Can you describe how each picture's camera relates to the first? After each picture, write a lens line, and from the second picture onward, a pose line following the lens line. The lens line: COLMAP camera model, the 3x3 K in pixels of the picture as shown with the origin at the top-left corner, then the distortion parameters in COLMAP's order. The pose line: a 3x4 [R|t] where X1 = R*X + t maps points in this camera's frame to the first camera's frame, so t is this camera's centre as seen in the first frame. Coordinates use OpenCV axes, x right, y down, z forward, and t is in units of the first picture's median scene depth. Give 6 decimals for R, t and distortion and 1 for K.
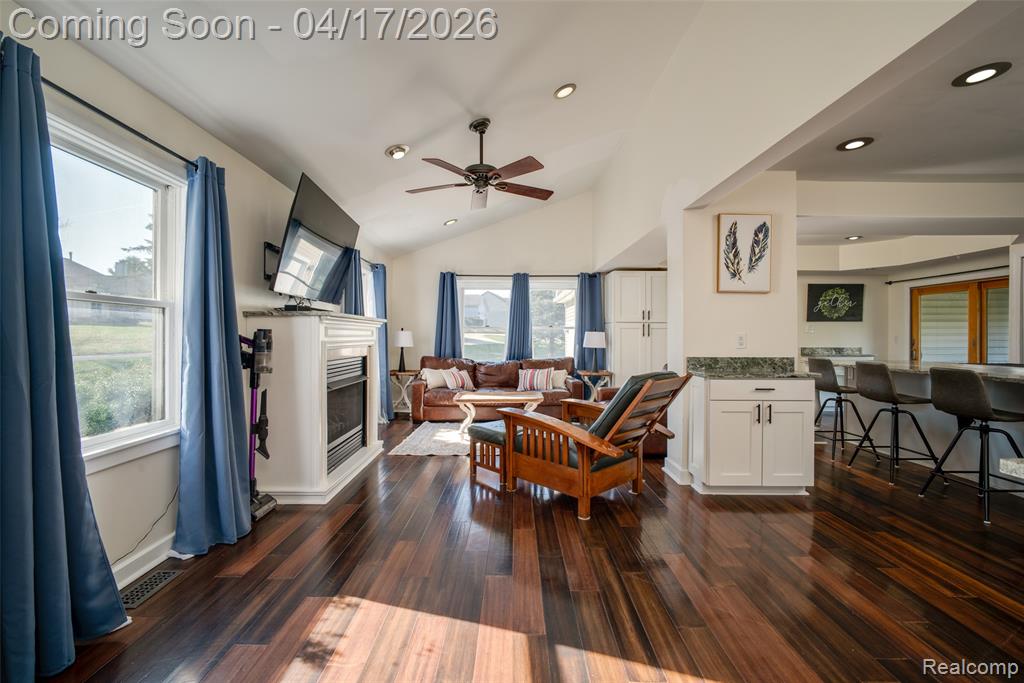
lens RADIAL K [[428.6, 0, 511.9], [0, 428.6, 339.1], [0, 0, 1]] dist [-0.013017, 0.003758]
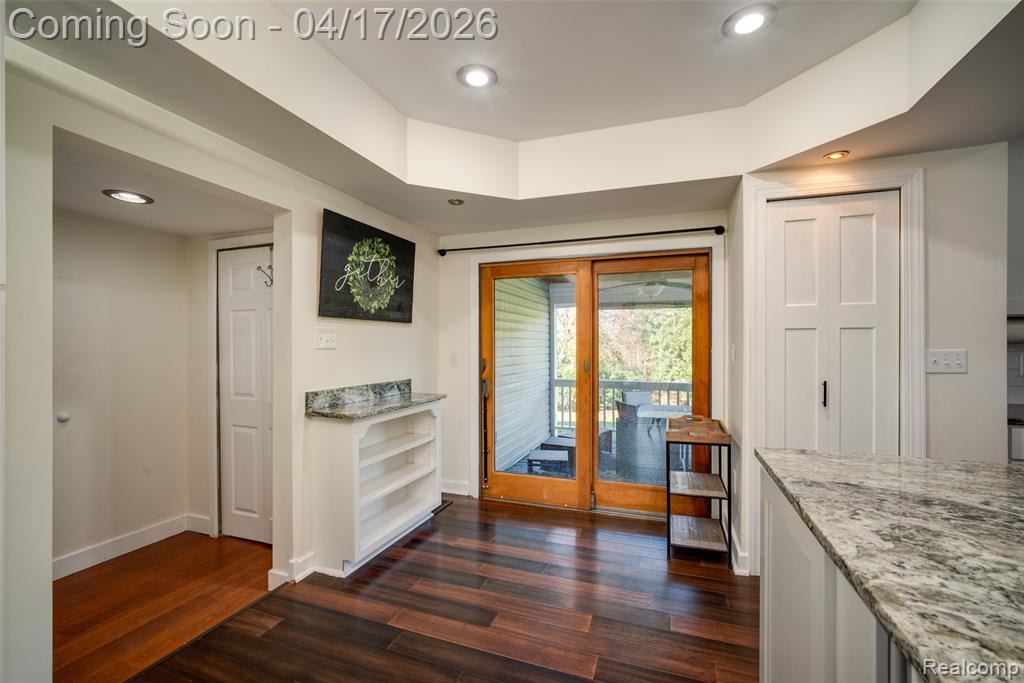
lens RADIAL K [[428.6, 0, 515.5], [0, 428.6, 343.4], [0, 0, 1]] dist [-0.013017, 0.003758]
pose [[0.324419, 0.003580, 0.945907, 0.416878], [0.007630, 0.999950, -0.006401, -0.015973], [-0.945883, 0.009294, 0.324376, 0.740789]]
